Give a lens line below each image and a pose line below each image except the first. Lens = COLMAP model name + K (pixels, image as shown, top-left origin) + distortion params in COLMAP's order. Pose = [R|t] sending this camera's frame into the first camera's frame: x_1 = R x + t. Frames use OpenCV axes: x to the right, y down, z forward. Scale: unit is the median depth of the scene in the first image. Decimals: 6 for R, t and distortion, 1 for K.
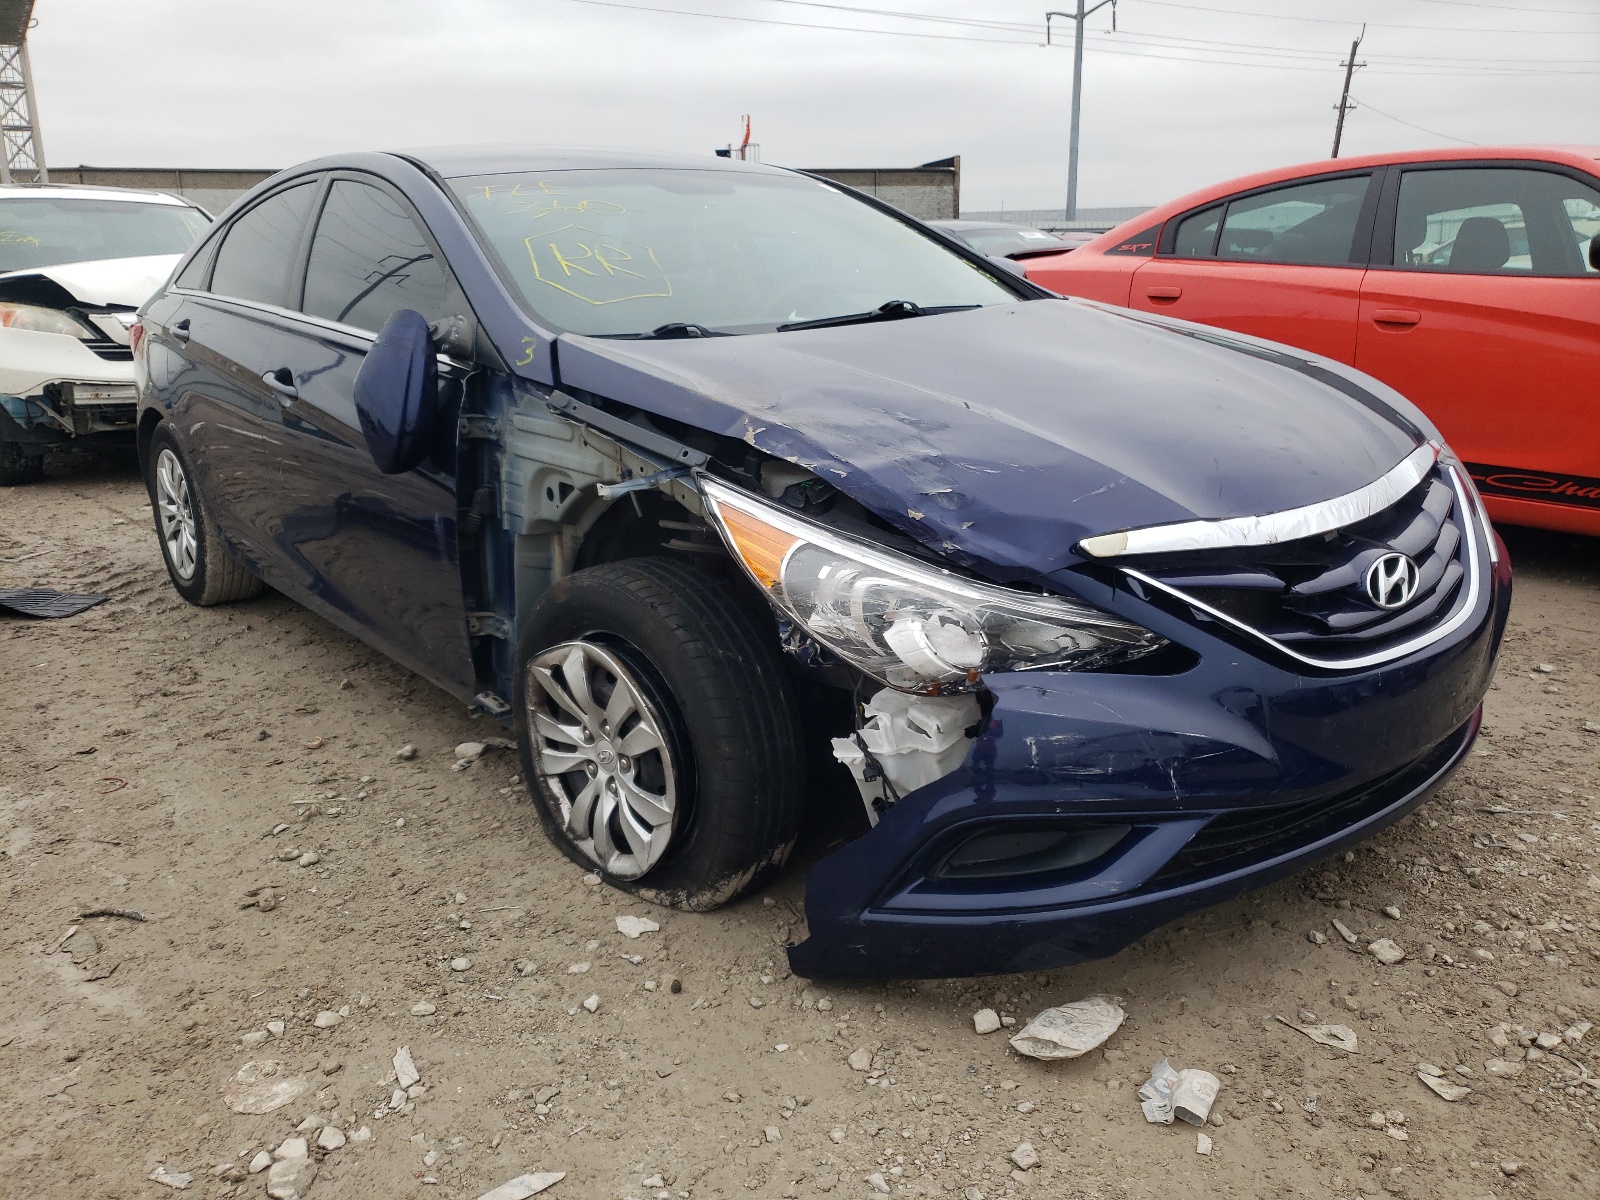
lens RADIAL K [[1207.0, 0, 800.0], [0, 1207.0, 600.0], [0, 0, 1]] dist [0.008845, 0.002293]
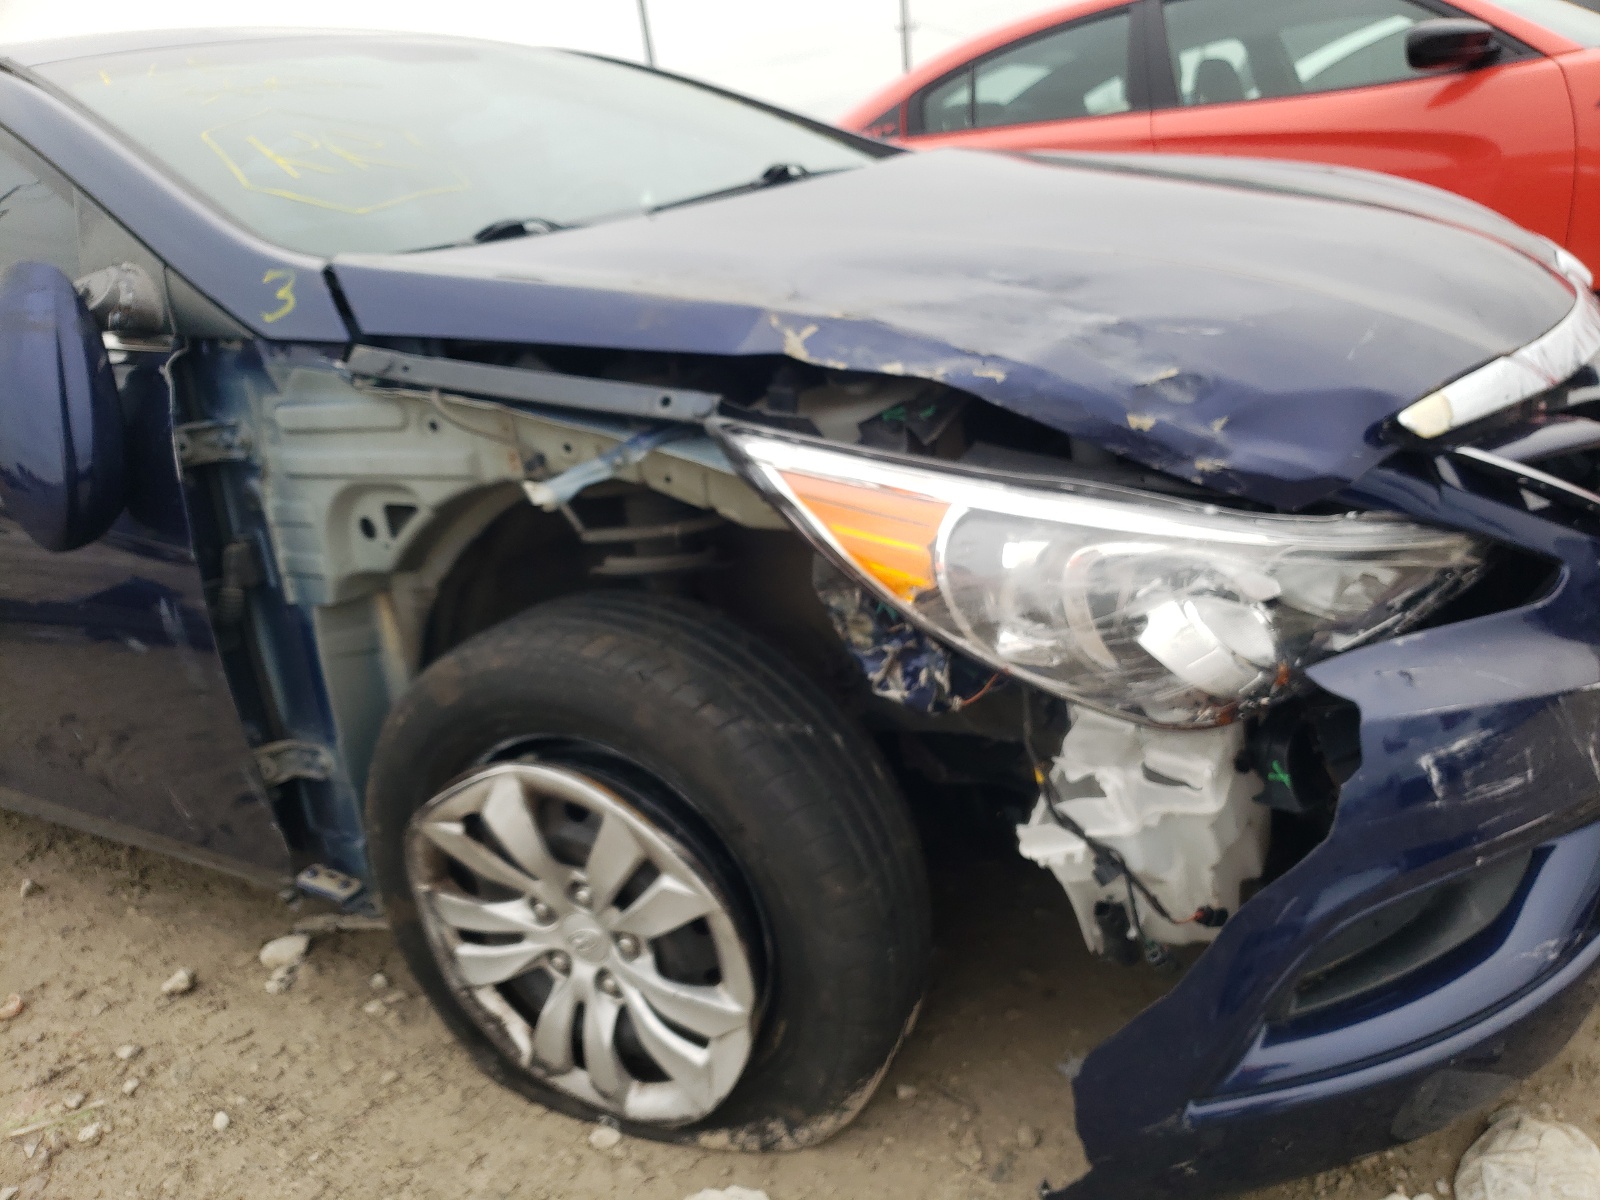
lens RADIAL K [[1260.3, 0, 800.0], [0, 1260.3, 600.0], [0, 0, 1]] dist [-0.091767, 0.129638]
pose [[0.943377, -0.218370, 0.249709, -0.177091], [0.211799, 0.975862, 0.053232, -0.043536], [-0.255306, 0.002670, 0.966857, 0.374992]]
